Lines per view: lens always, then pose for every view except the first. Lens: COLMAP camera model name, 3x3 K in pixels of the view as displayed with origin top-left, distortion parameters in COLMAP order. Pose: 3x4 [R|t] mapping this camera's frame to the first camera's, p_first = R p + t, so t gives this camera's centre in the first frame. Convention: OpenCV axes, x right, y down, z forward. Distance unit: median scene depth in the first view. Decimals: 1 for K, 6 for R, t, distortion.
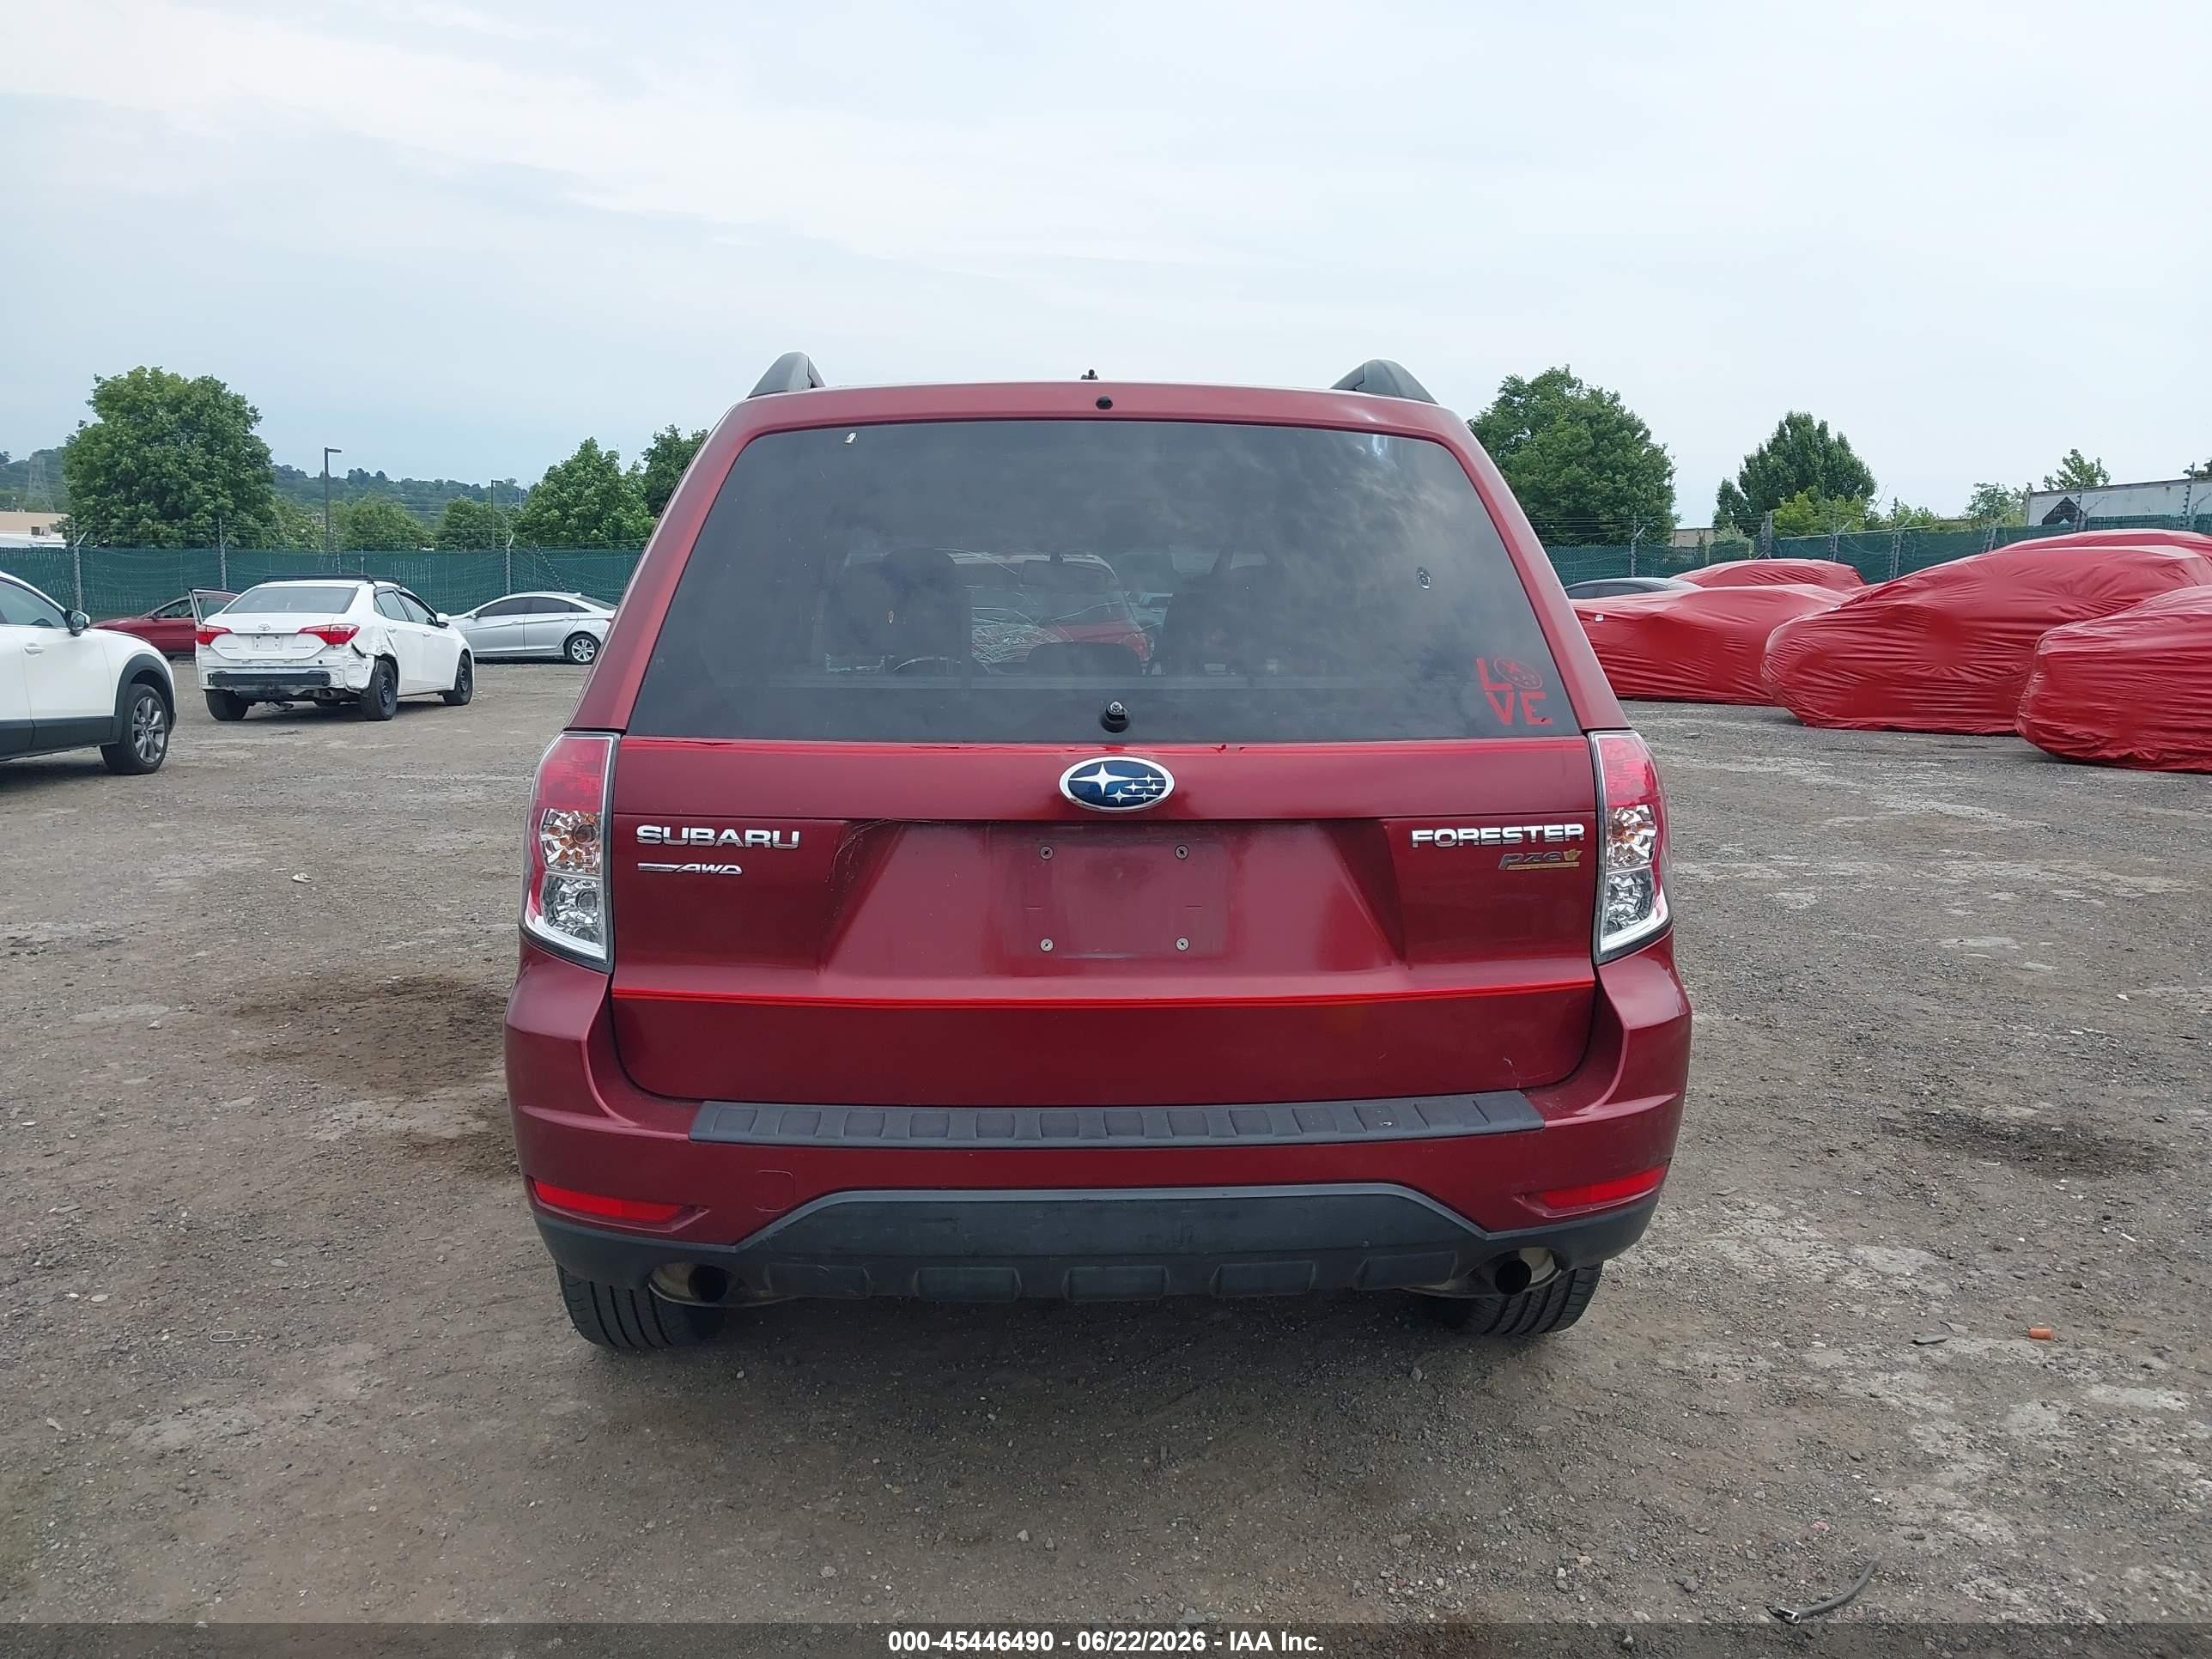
lens RADIAL K [[1736.7, 0, 1091.2], [0, 1736.7, 800.6], [0, 0, 1]] dist [0.030272, -0.044173]
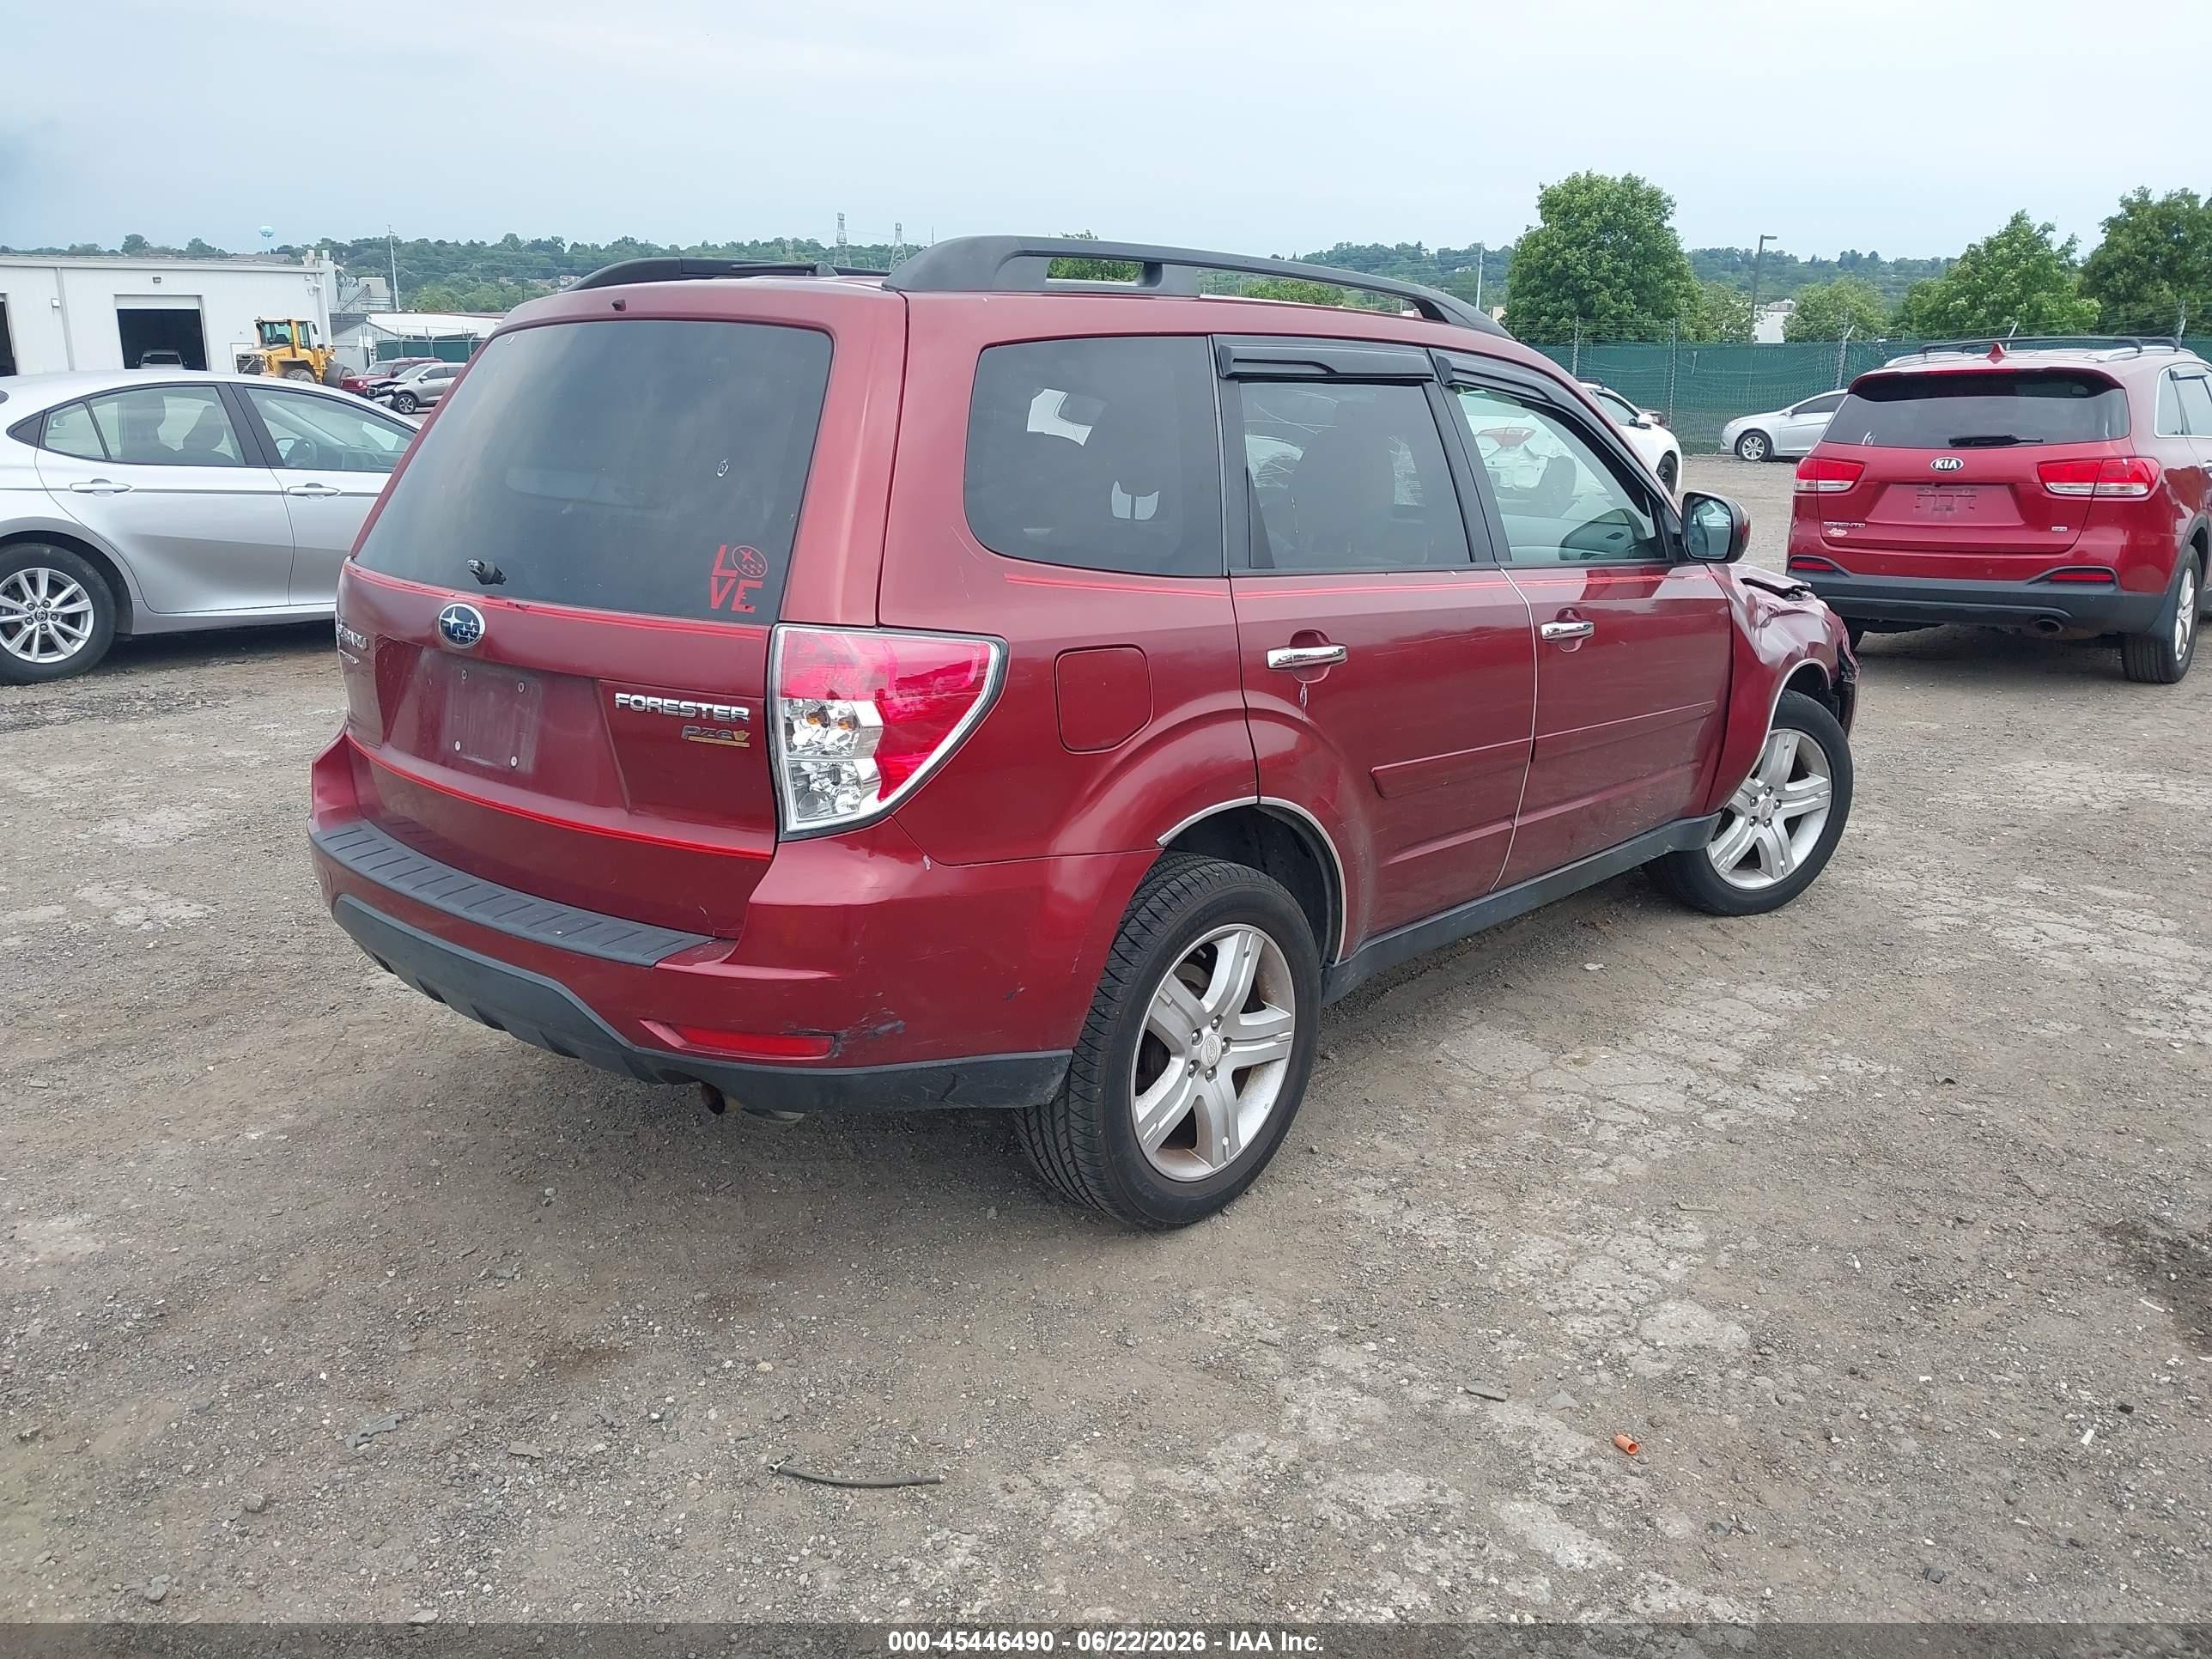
lens RADIAL K [[1736.7, 0, 1091.2], [0, 1736.7, 800.6], [0, 0, 1]] dist [0.030272, -0.044173]
pose [[0.711926, 0.163322, -0.682999, 0.933479], [-0.082990, 0.985332, 0.149112, -0.085182], [0.697333, -0.049475, 0.715038, 0.305621]]
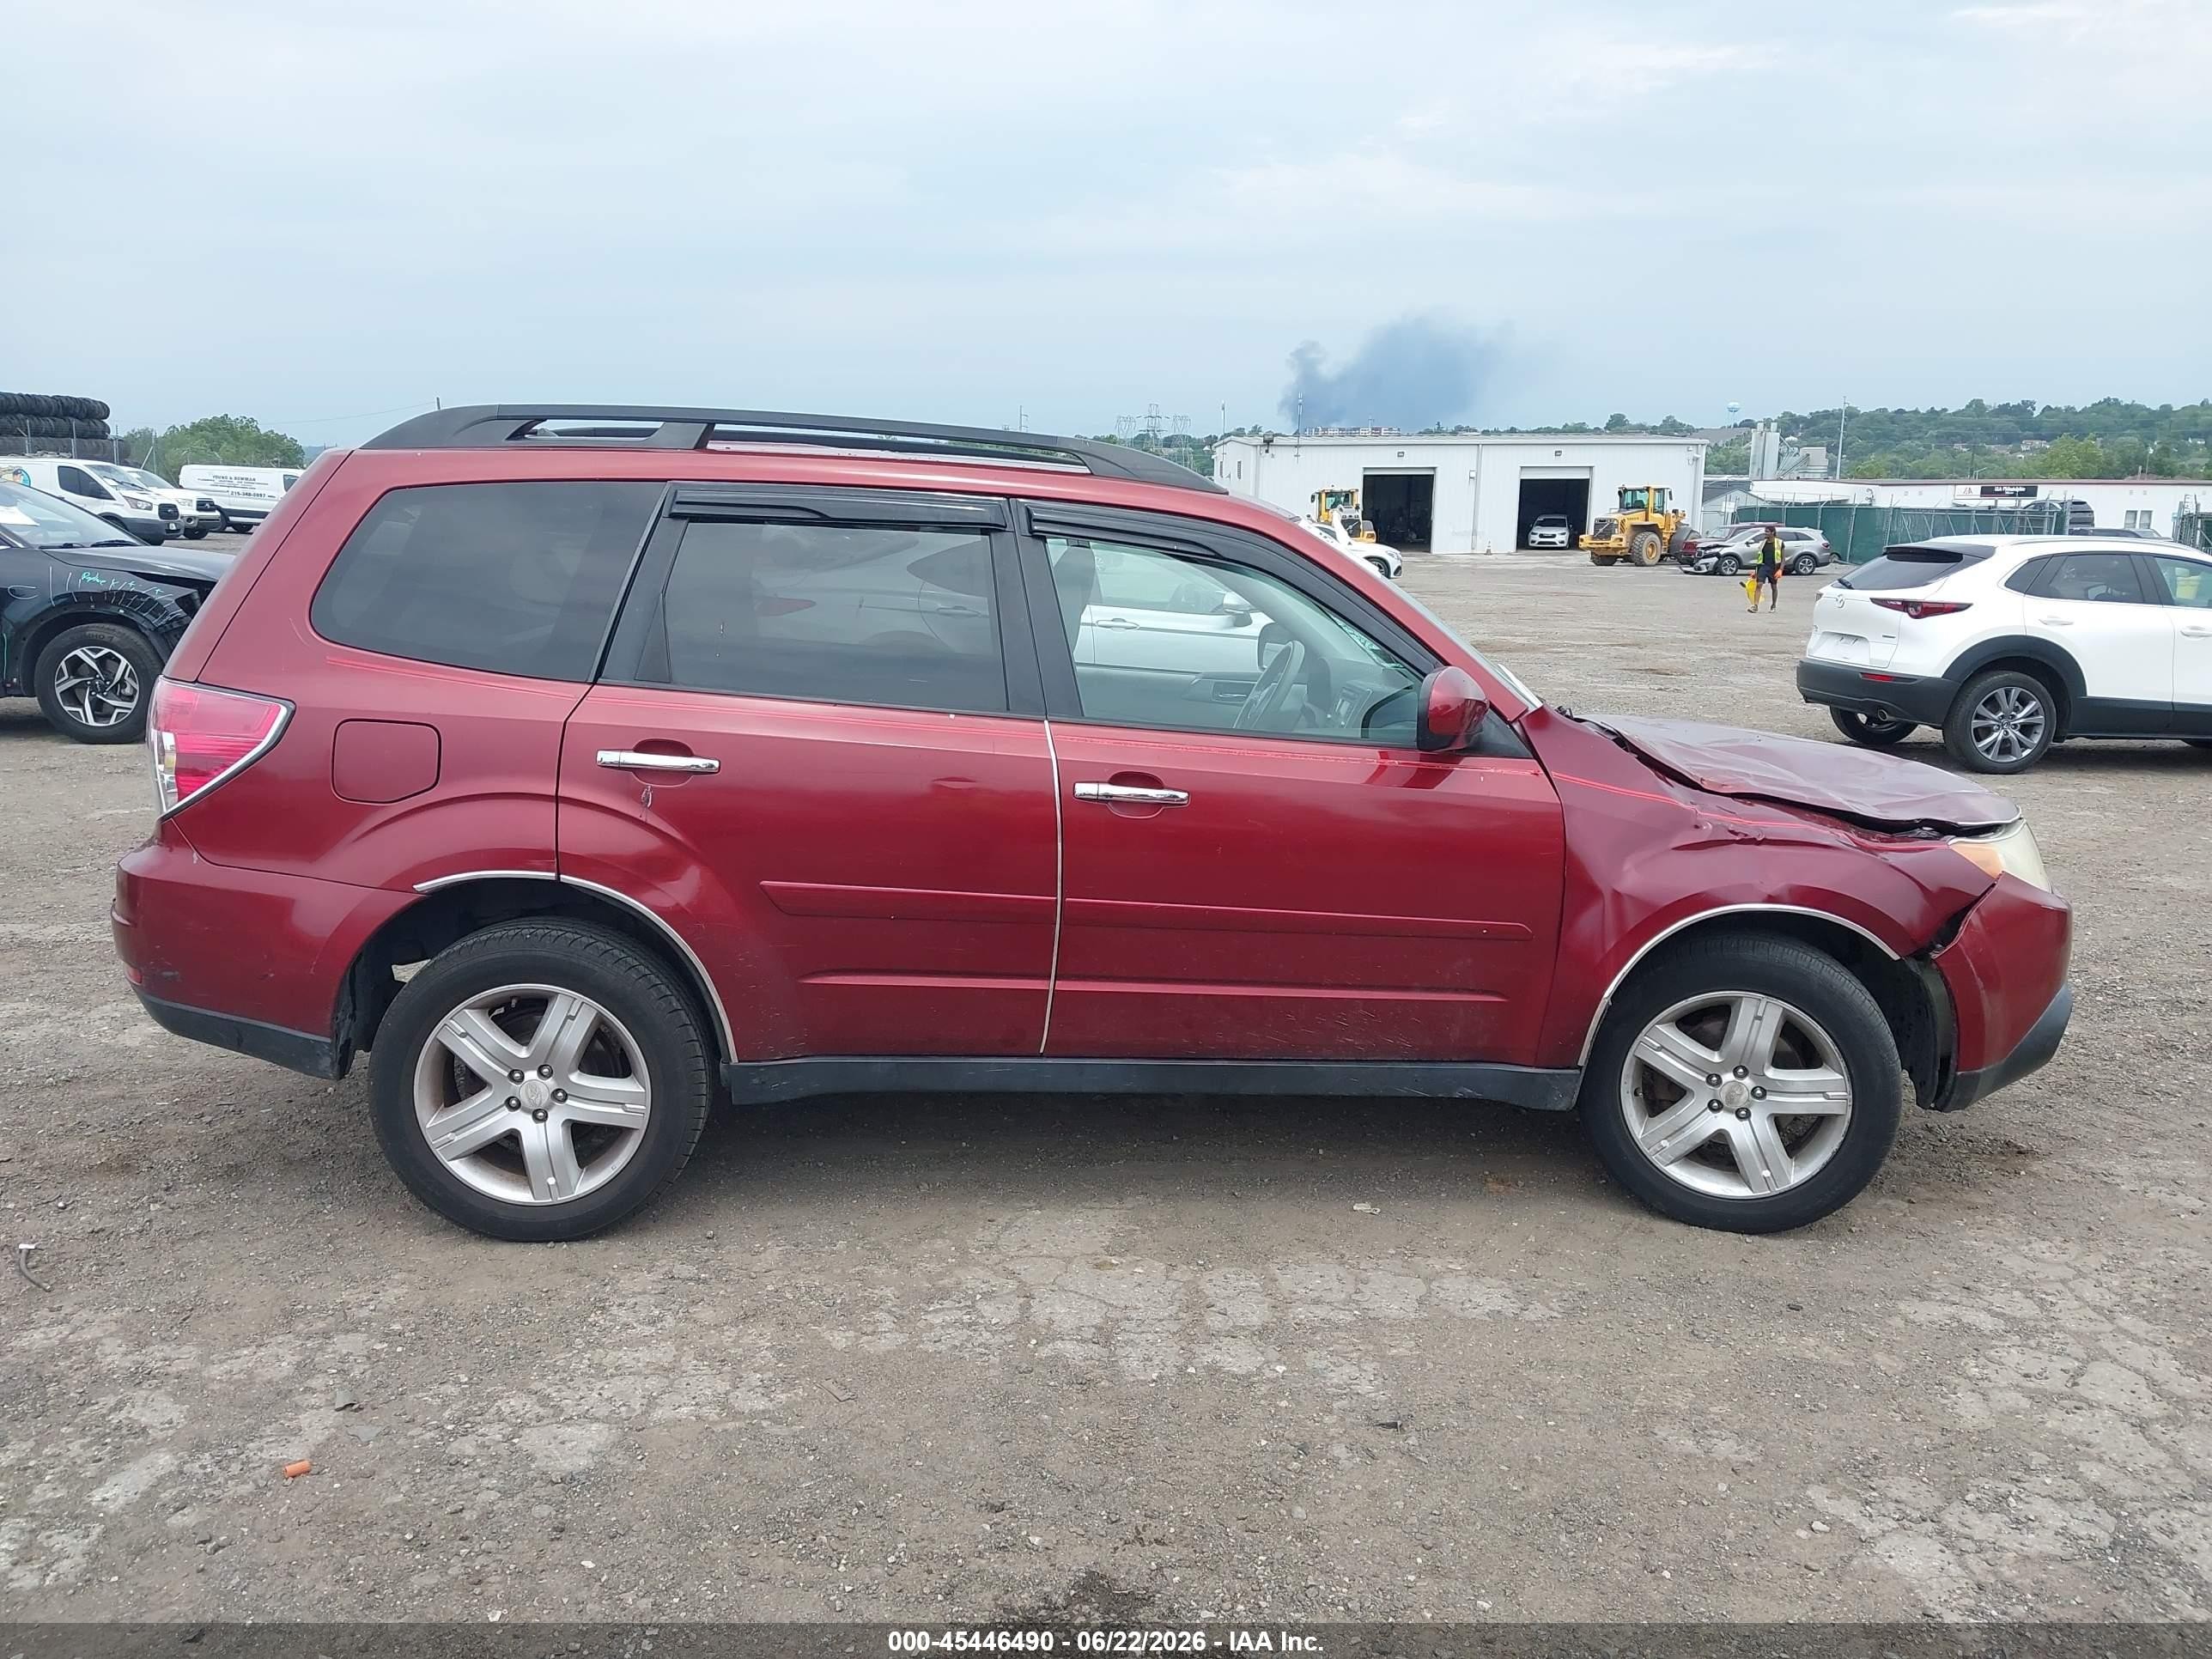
lens RADIAL K [[1707.4, 0, 1106.0], [0, 1707.4, 829.5], [0, 0, 1]] dist [0.023841, -0.029533]
pose [[0.029353, 0.170677, -0.984890, 1.450573], [-0.138022, 0.976568, 0.165121, -0.216908], [0.989994, 0.131089, 0.052223, 1.416243]]
